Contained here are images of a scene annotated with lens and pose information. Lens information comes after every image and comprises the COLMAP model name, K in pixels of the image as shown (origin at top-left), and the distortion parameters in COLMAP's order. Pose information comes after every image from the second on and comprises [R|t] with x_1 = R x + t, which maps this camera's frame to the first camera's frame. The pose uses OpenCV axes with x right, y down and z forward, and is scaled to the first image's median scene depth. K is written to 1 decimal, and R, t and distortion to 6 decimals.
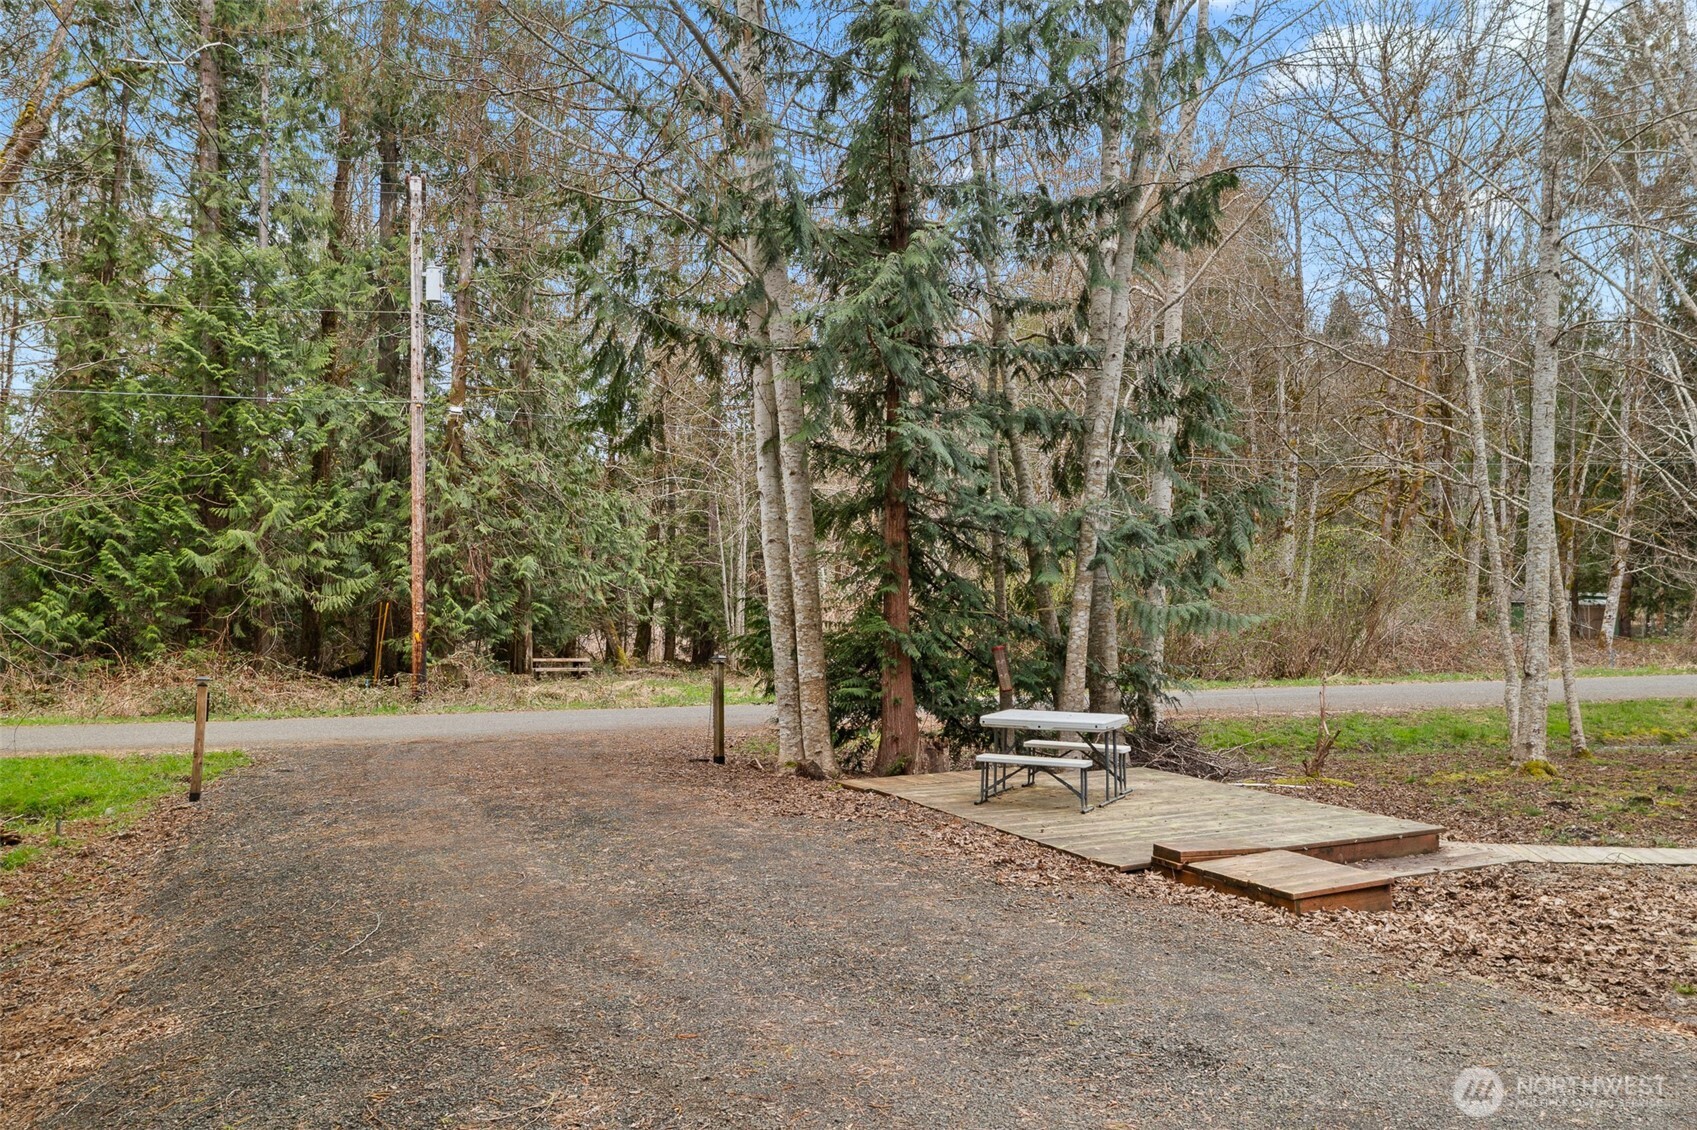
lens RADIAL K [[1332.7, 0, 846.2], [0, 1332.7, 570.6], [0, 0, 1]] dist [-0.027477, 0.011036]
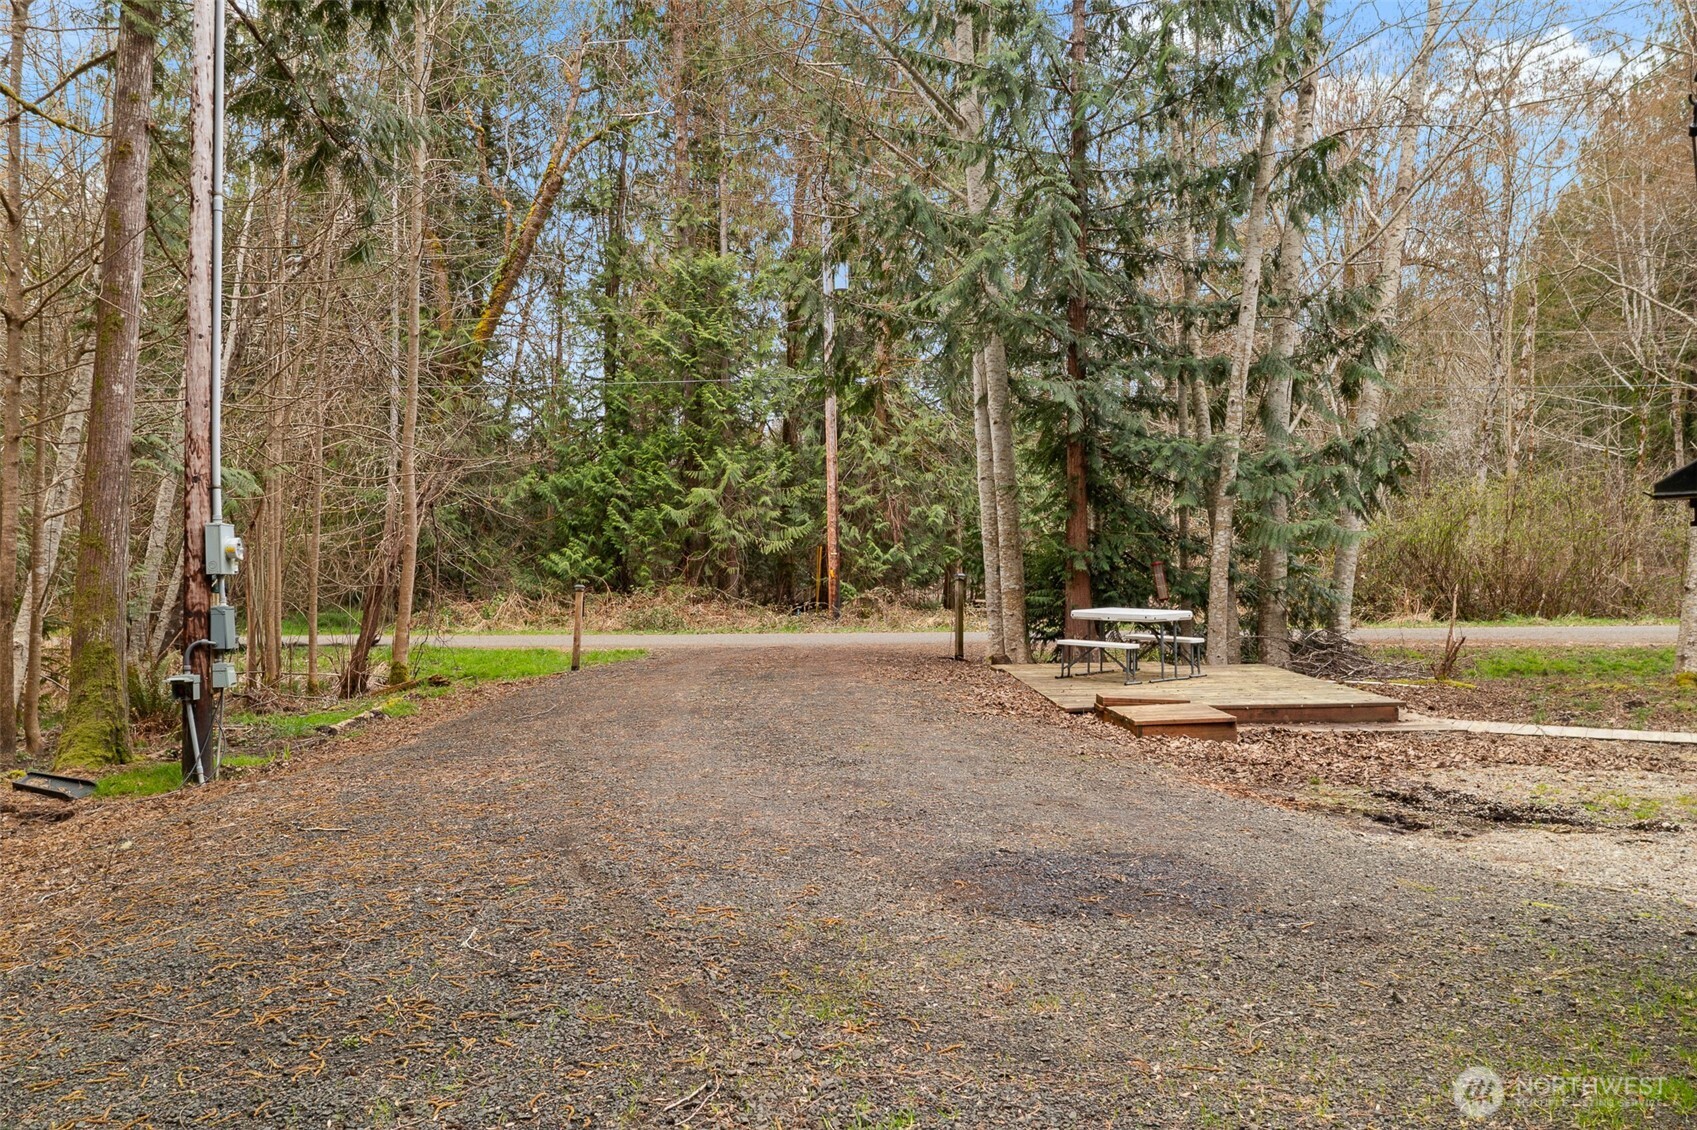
lens RADIAL K [[1332.7, 0, 845.0], [0, 1332.7, 566.6], [0, 0, 1]] dist [-0.027477, 0.011036]
pose [[0.918439, -0.003723, -0.395544, 0.151365], [0.015287, 0.999543, 0.026088, 0.011918], [0.395266, -0.030007, 0.918076, -0.088272]]
